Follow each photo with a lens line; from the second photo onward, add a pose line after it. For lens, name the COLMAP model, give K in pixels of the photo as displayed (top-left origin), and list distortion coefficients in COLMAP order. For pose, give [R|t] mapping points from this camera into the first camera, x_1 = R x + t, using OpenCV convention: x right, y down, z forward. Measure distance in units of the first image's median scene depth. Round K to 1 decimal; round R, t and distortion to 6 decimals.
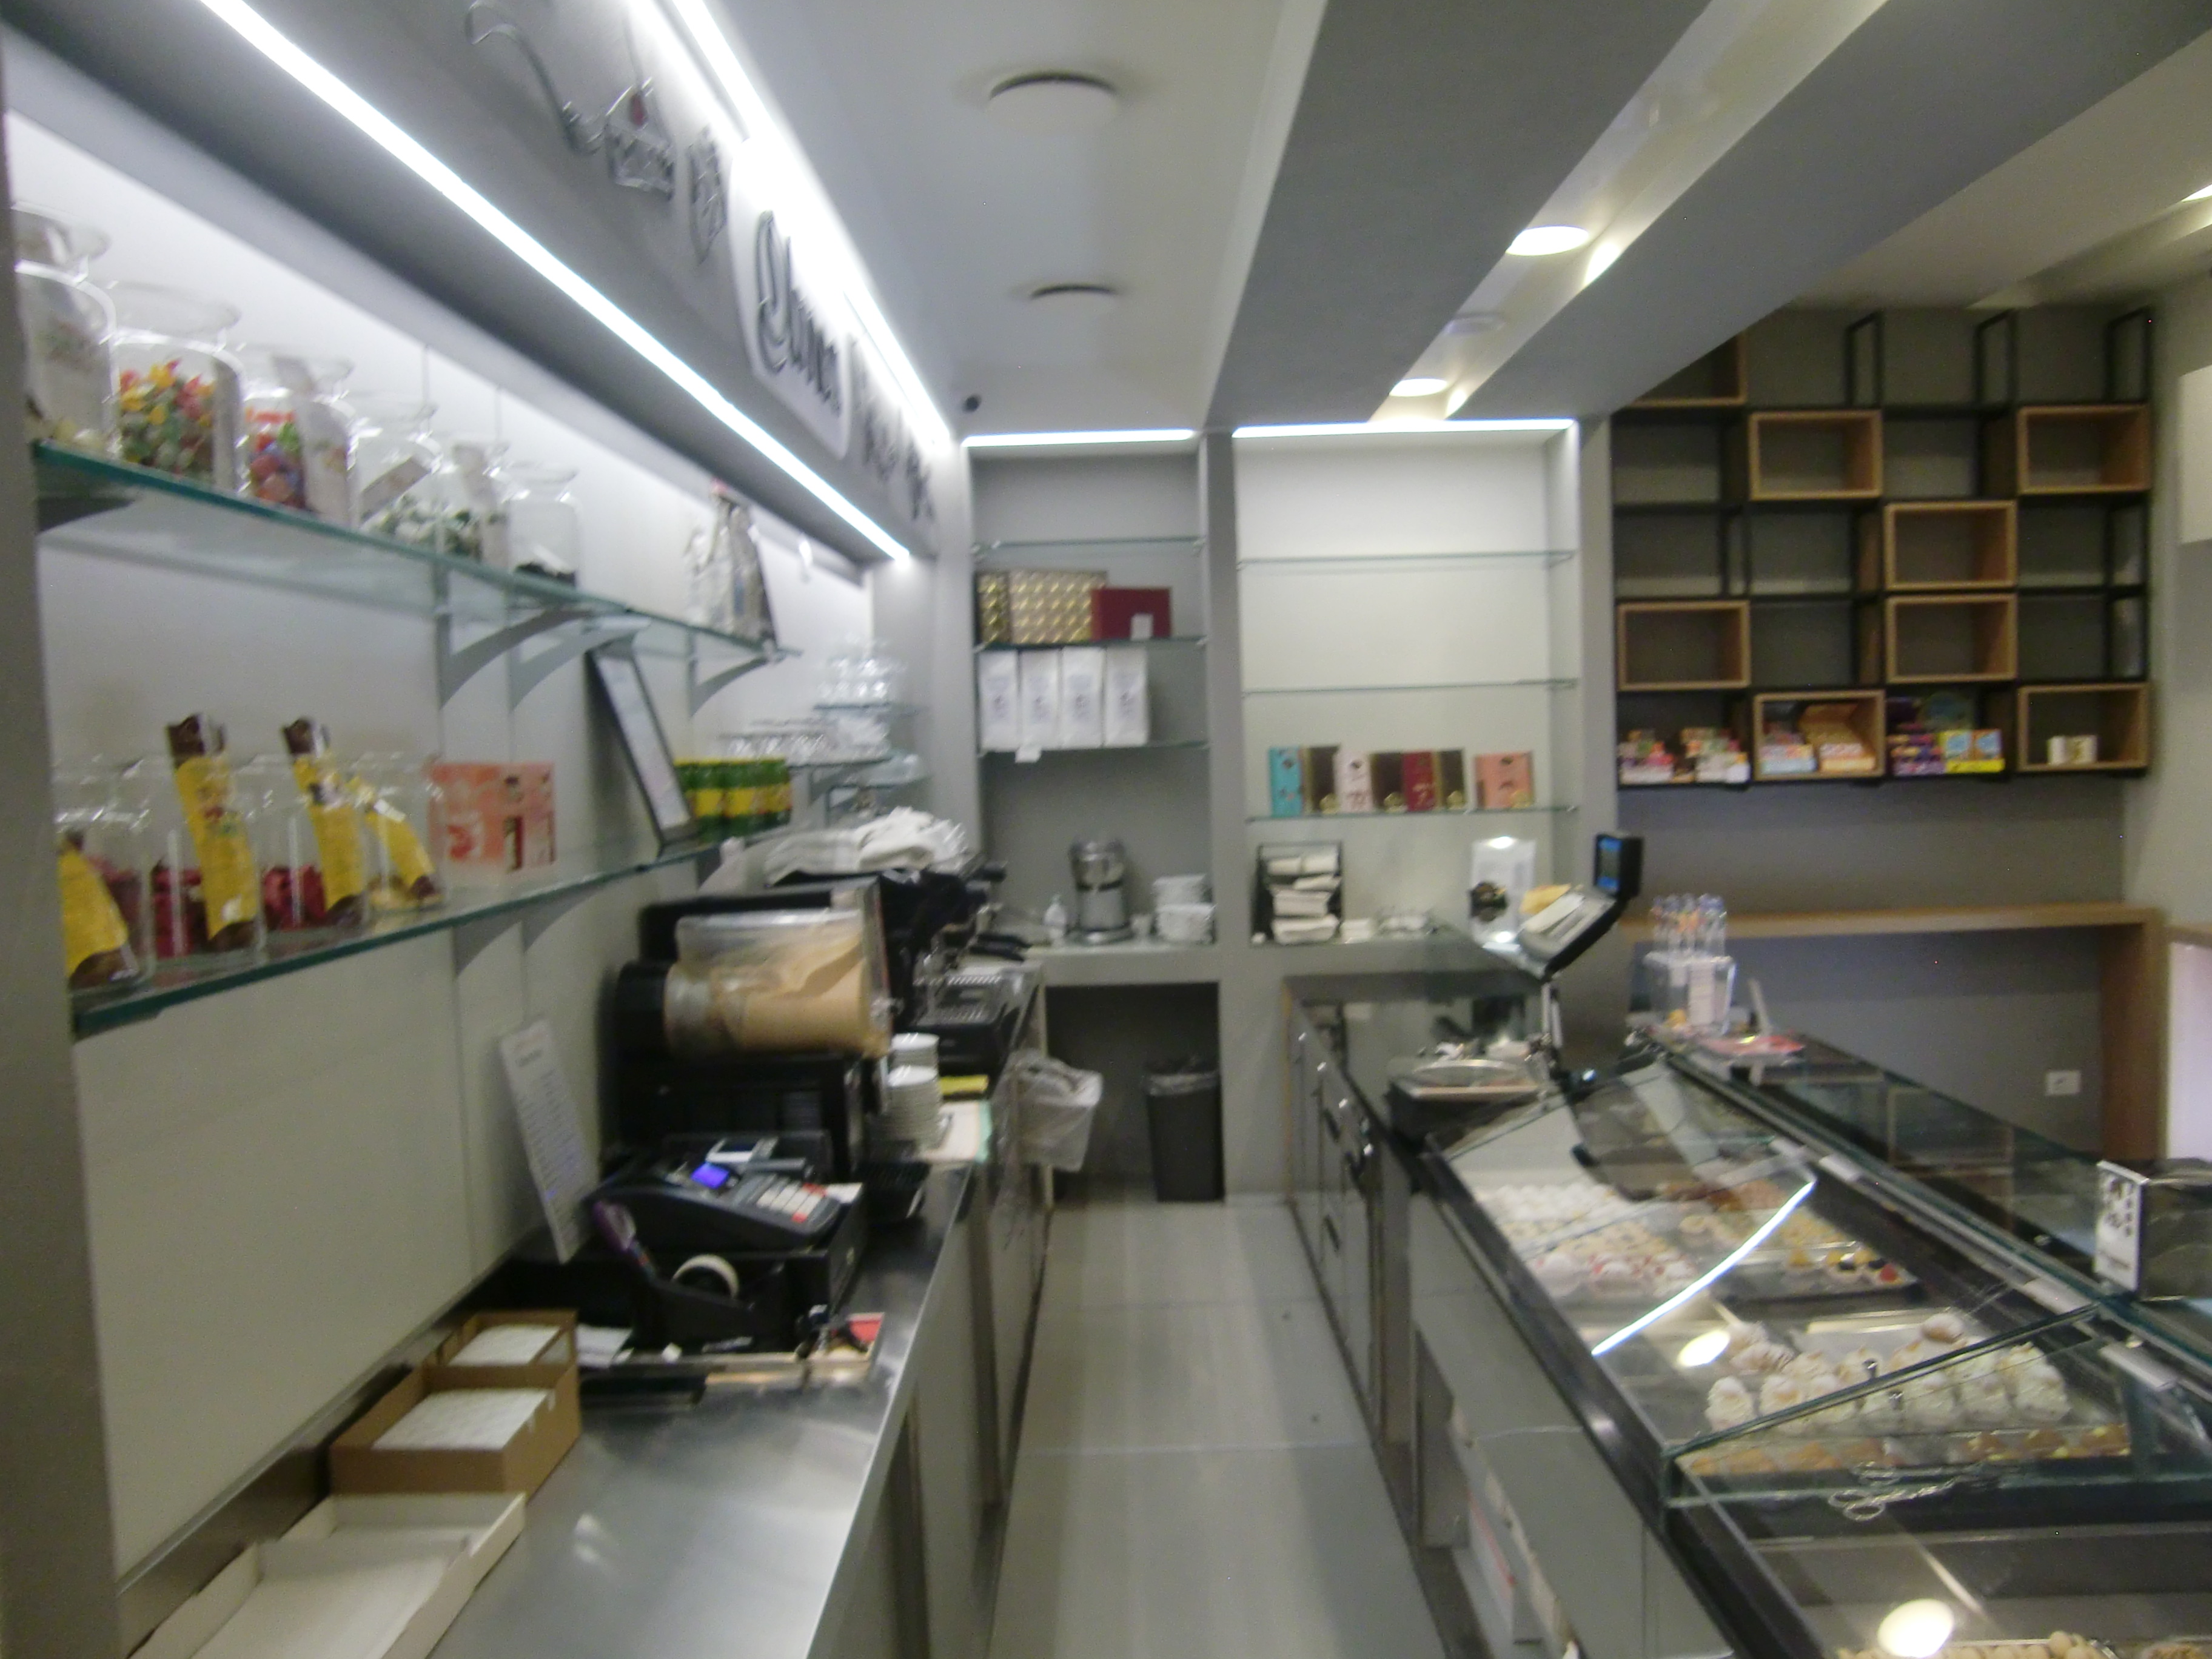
lens RADIAL K [[1766.3, 0, 1111.6], [0, 1766.3, 866.3], [0, 0, 1]] dist [-0.120021, 0.134315]
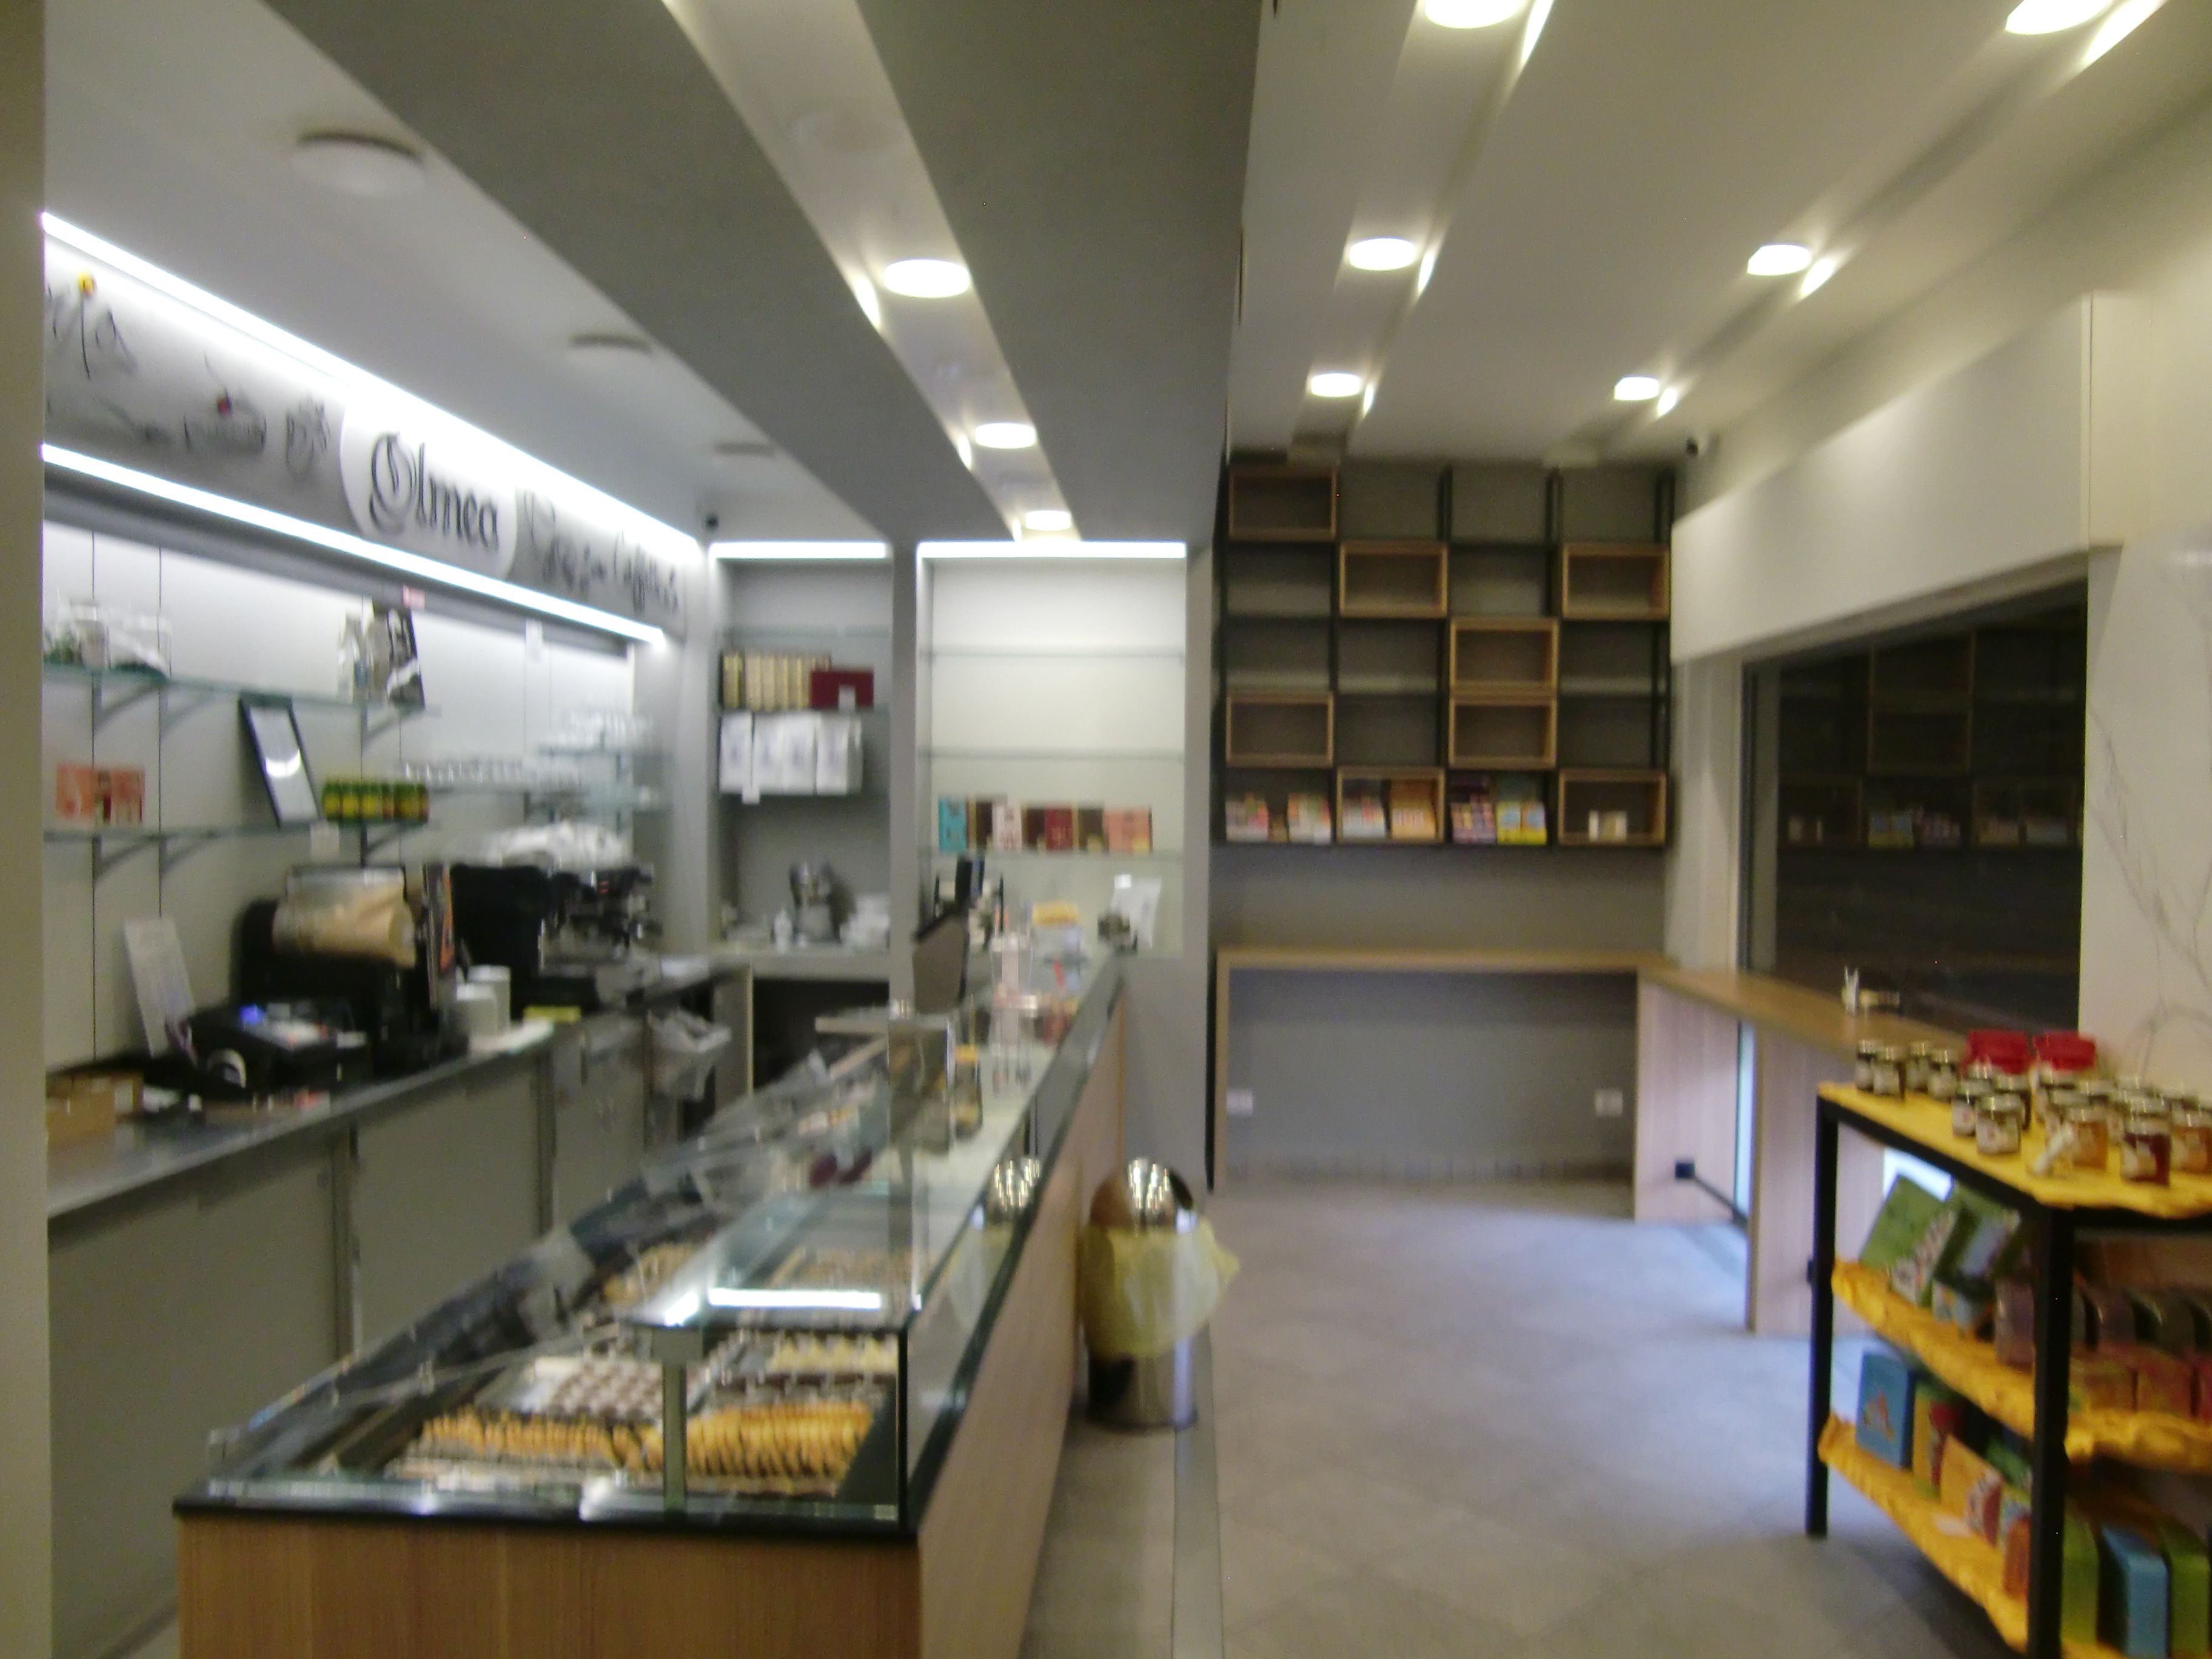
lens RADIAL K [[1788.1, 0, 1115.0], [0, 1788.1, 850.4], [0, 0, 1]] dist [-0.123310, 0.126230]
pose [[0.997816, 0.044124, -0.049163, 0.277007], [-0.046282, 0.997974, -0.043647, 0.020825], [0.047138, 0.045827, 0.997837, -0.268577]]
